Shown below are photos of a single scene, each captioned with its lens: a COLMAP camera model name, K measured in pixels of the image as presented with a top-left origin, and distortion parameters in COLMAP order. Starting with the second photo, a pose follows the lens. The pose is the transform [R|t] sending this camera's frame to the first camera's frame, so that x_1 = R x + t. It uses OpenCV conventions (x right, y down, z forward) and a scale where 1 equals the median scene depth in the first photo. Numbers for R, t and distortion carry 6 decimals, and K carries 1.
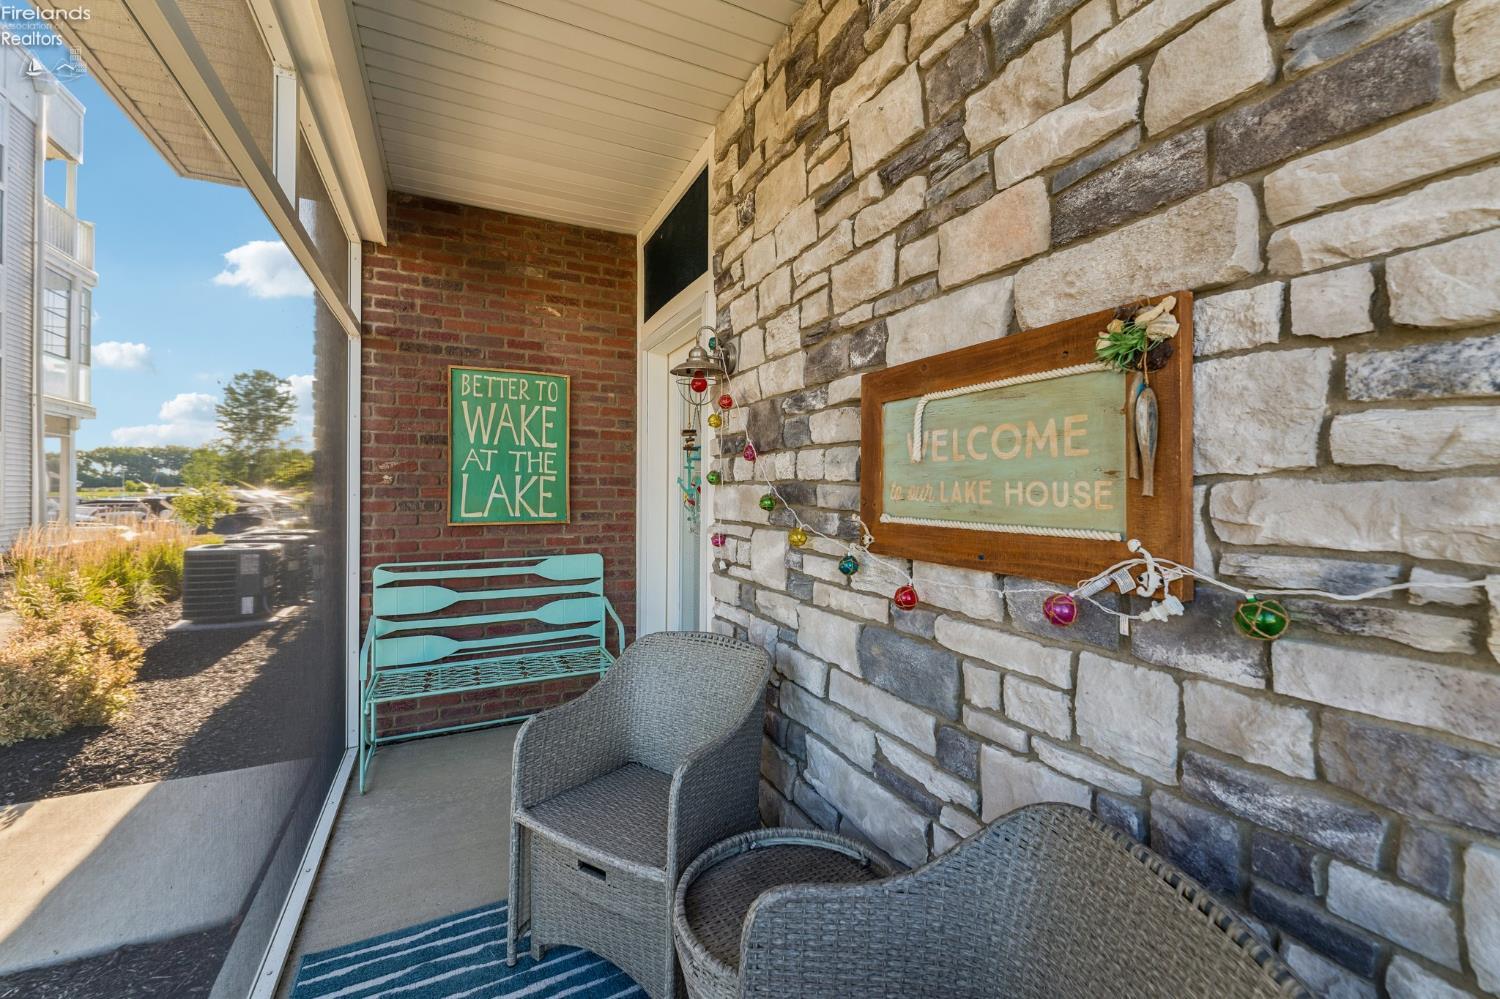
lens RADIAL K [[605.1, 0, 757.4], [0, 605.1, 483.6], [0, 0, 1]] dist [-0.001565, -0.000023]
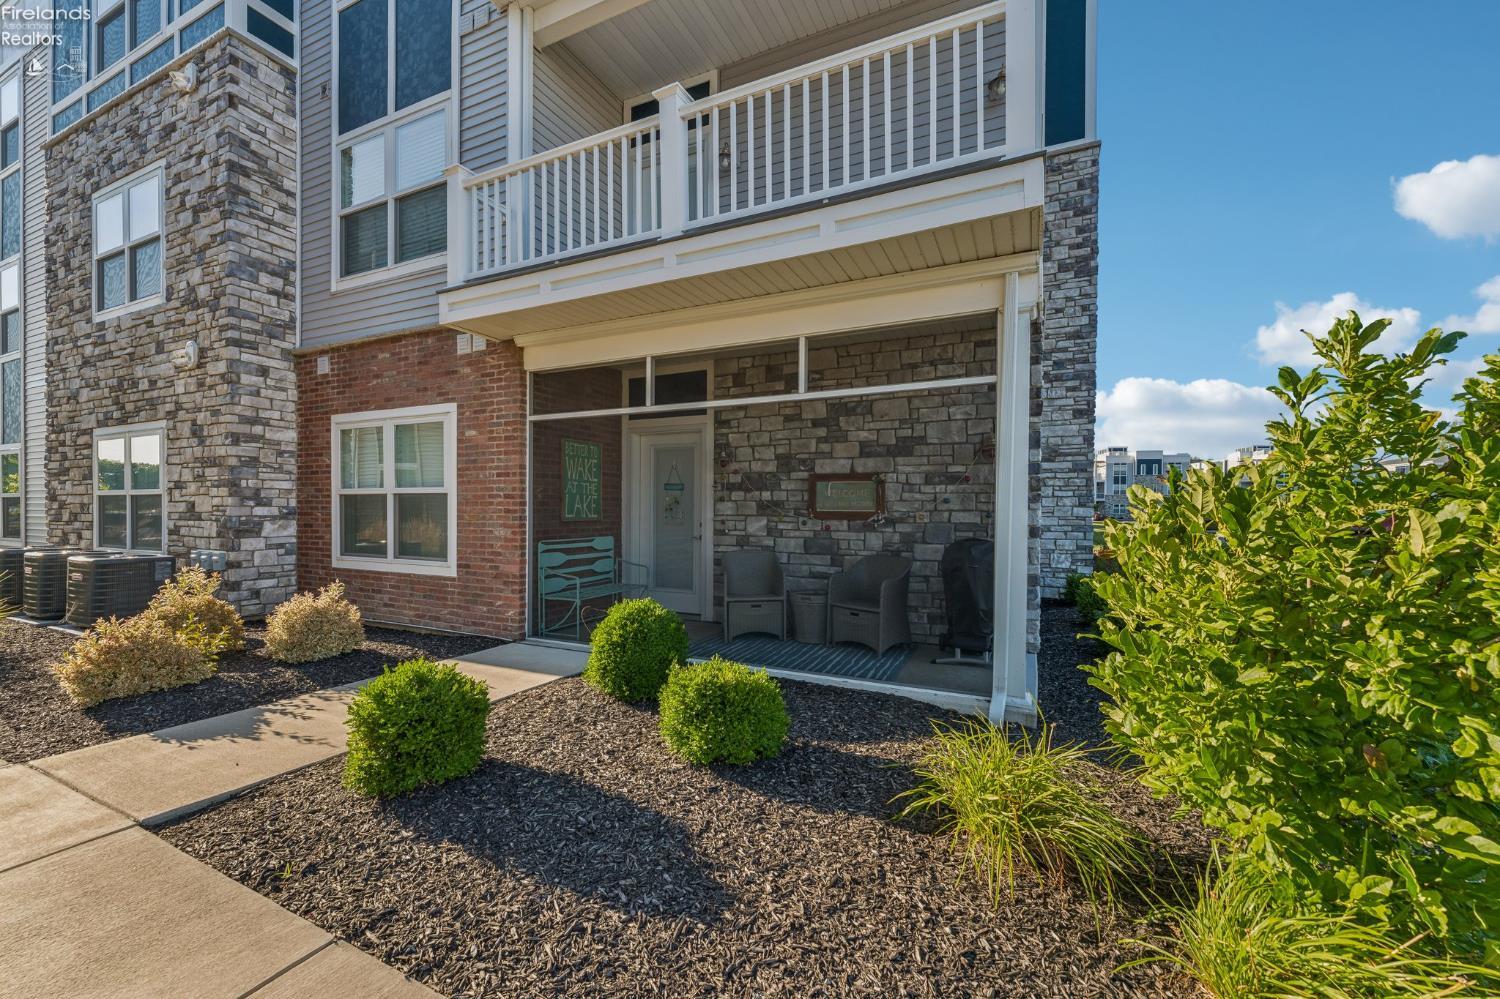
lens RADIAL K [[604.1, 0, 756.0], [0, 604.1, 500.2], [0, 0, 1]] dist [-0.002799, -0.000278]
pose [[0.789518, 0.009593, 0.613653, -2.532809], [-0.008352, 0.999953, -0.004886, 0.013579], [-0.613671, -0.001268, 0.789561, -1.900059]]
